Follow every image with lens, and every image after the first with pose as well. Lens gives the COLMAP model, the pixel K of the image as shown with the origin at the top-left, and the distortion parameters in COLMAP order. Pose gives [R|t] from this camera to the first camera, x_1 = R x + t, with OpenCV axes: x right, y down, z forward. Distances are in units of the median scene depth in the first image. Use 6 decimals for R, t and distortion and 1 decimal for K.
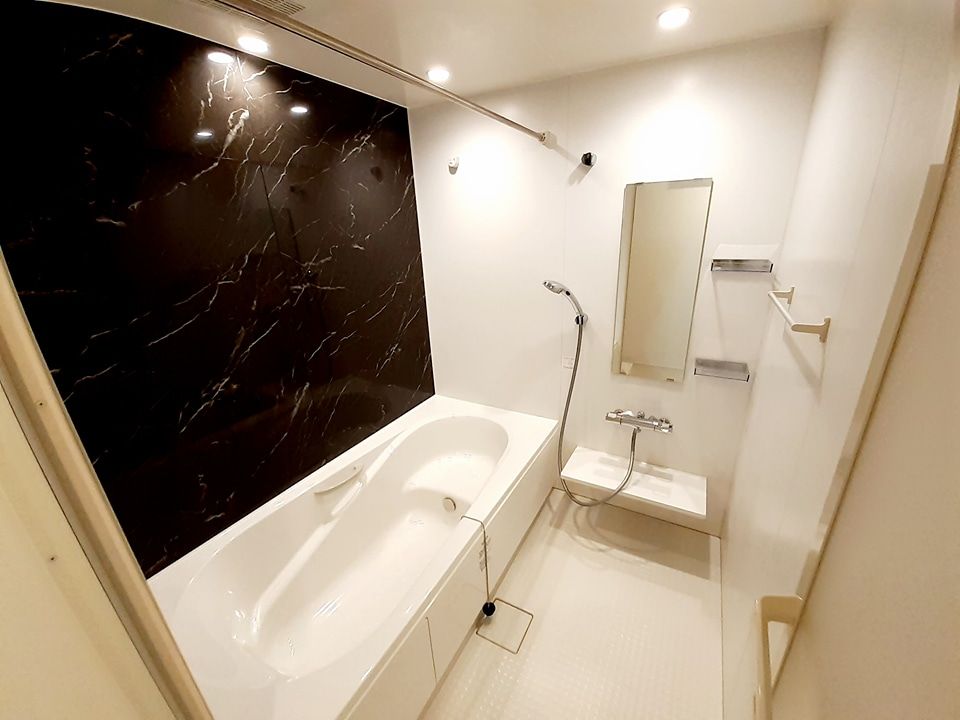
lens RADIAL K [[391.9, 0, 485.7], [0, 391.9, 360.2], [0, 0, 1]] dist [-0.002611, -0.000342]
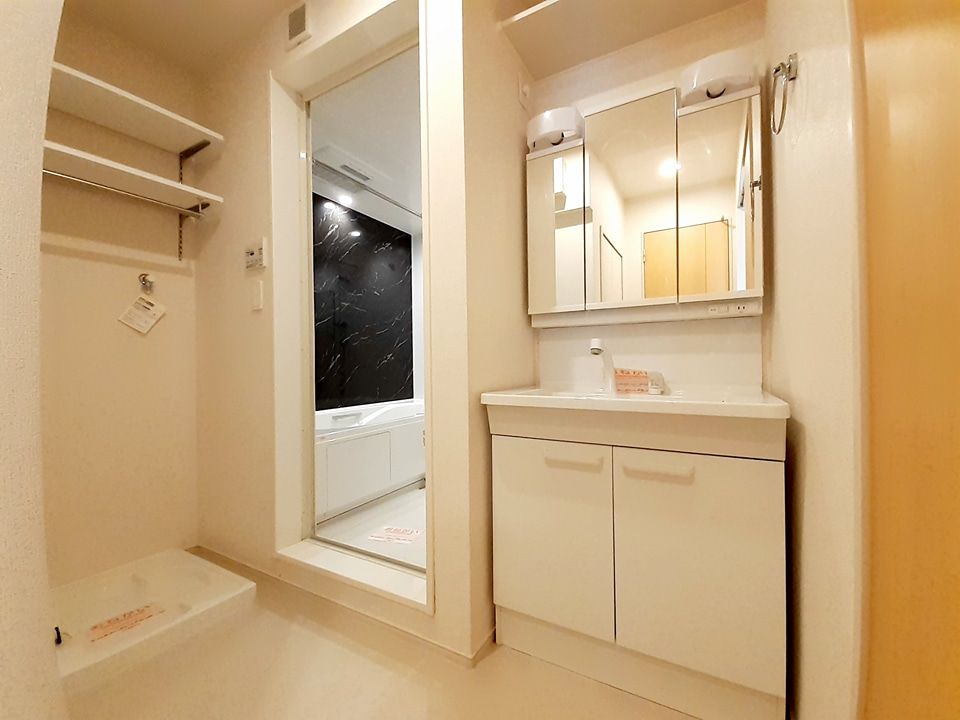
lens RADIAL K [[391.9, 0, 479.1], [0, 391.9, 361.8], [0, 0, 1]] dist [-0.002611, -0.000342]
pose [[0.998958, 0.032561, -0.031987, 0.224822], [-0.041689, 0.936201, -0.348983, 0.628616], [0.018583, 0.349953, 0.936583, -0.607250]]
